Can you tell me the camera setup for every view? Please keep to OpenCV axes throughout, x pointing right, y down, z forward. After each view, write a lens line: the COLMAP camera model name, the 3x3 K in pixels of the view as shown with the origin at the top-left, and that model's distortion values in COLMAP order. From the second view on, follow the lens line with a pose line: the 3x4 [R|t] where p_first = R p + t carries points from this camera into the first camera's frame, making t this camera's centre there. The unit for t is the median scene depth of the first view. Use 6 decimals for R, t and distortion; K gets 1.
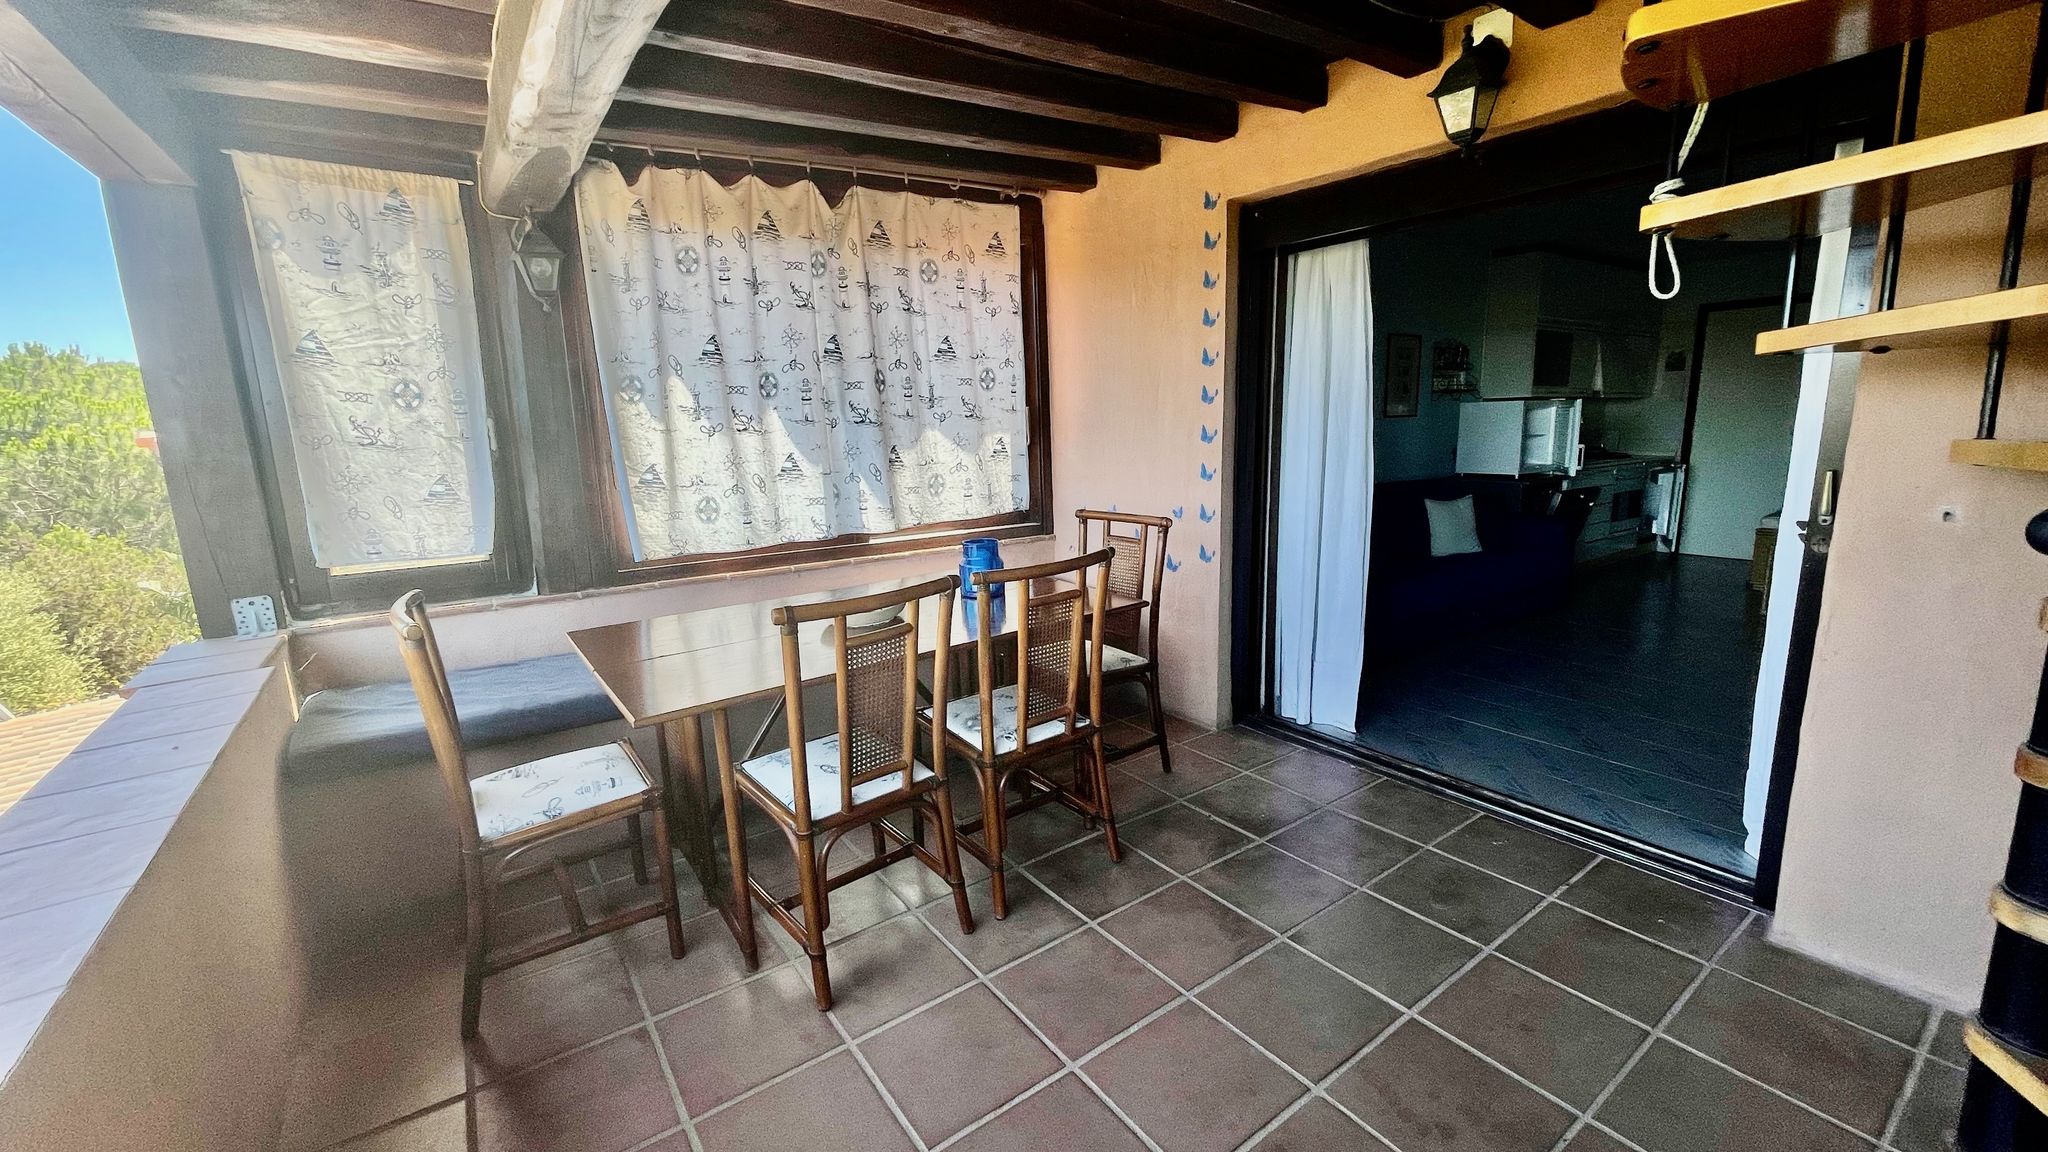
lens RADIAL K [[823.9, 0, 1032.3], [0, 823.9, 573.8], [0, 0, 1]] dist [-0.008773, 0.000446]
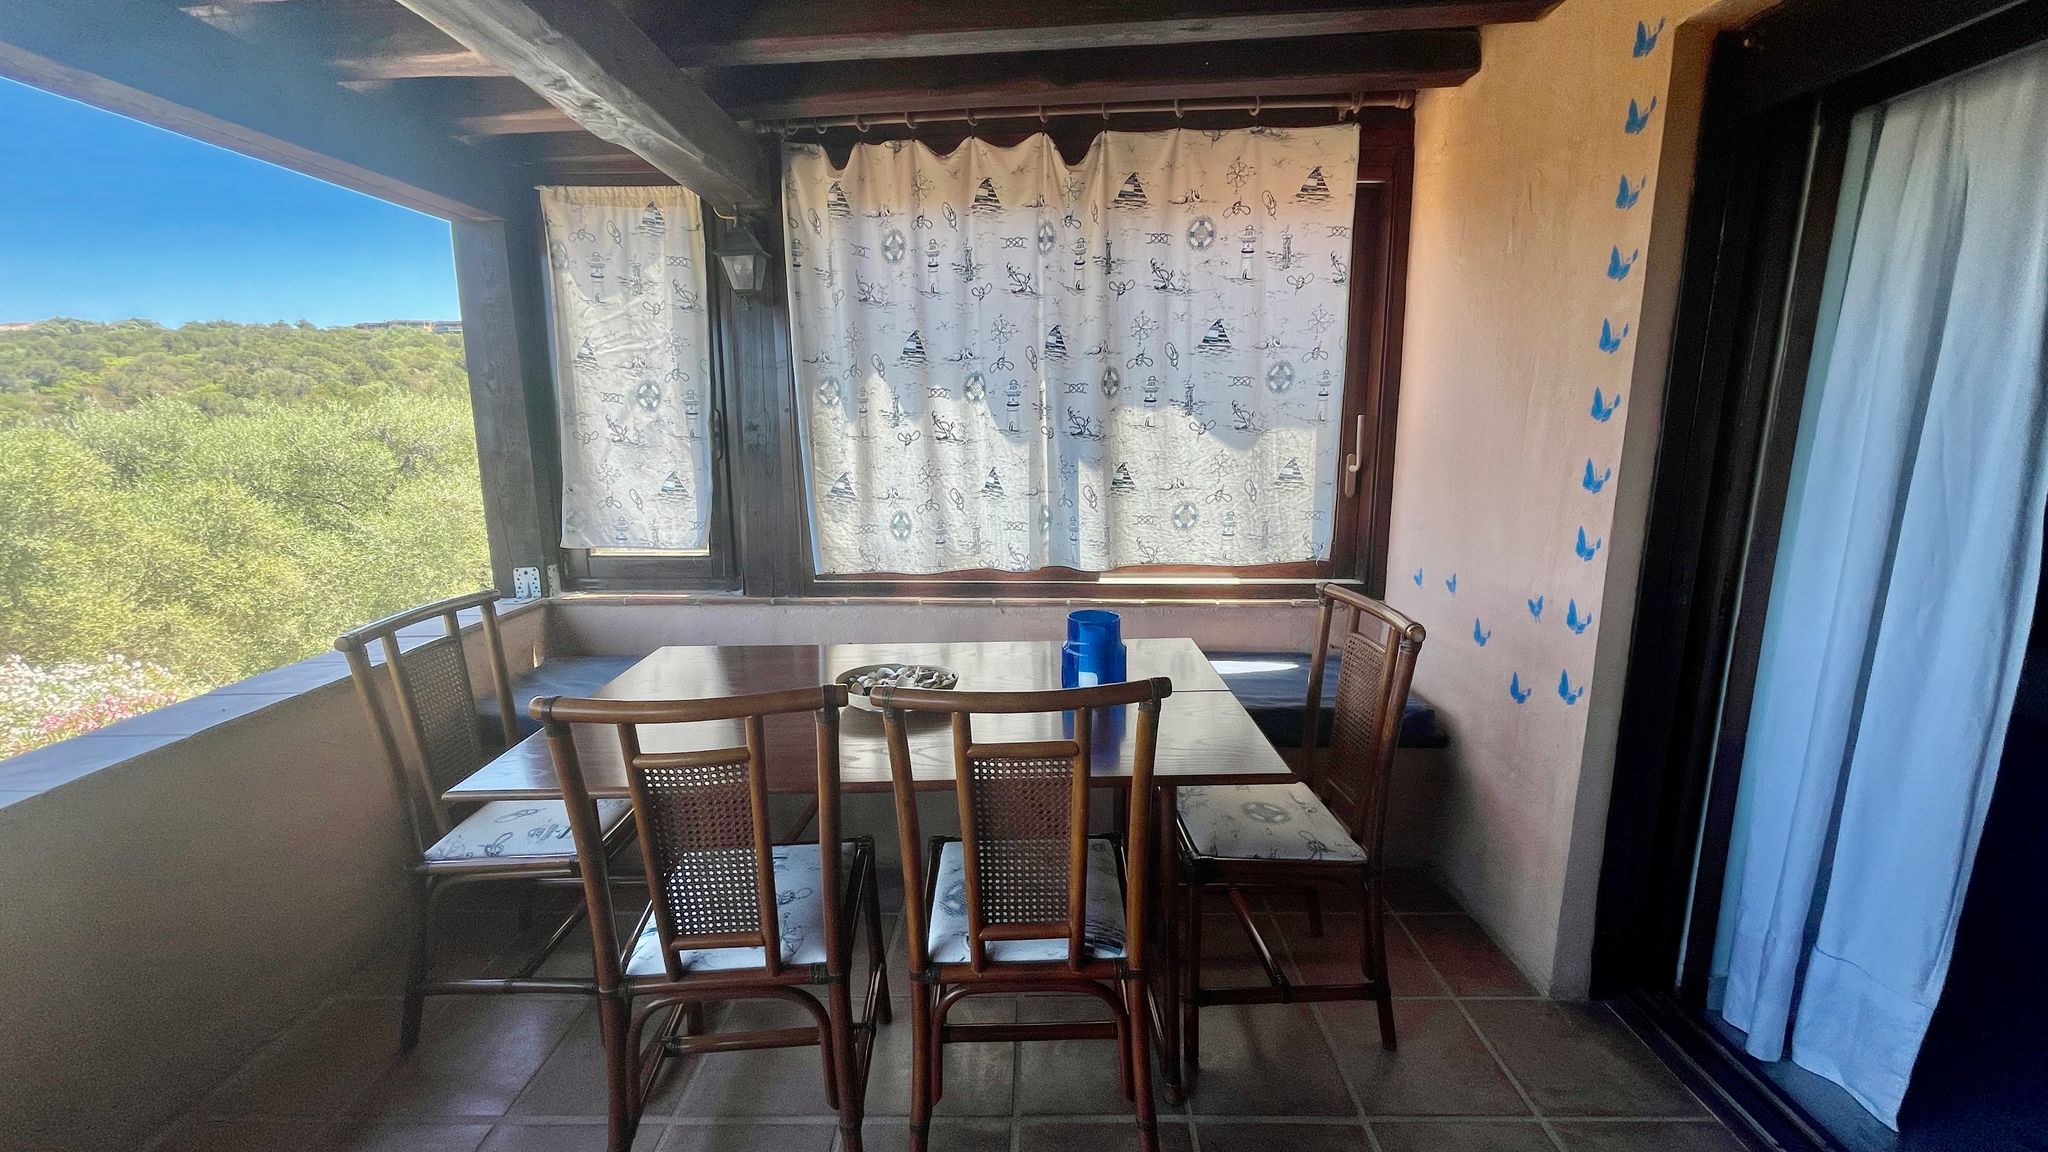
lens RADIAL K [[824.9, 0, 1029.3], [0, 824.9, 568.5], [0, 0, 1]] dist [0.002559, 0.000156]
pose [[0.806942, 0.128434, -0.576497, 0.242188], [-0.128122, 0.990893, 0.041418, -0.086103], [0.576566, 0.040440, 0.816049, 0.345428]]
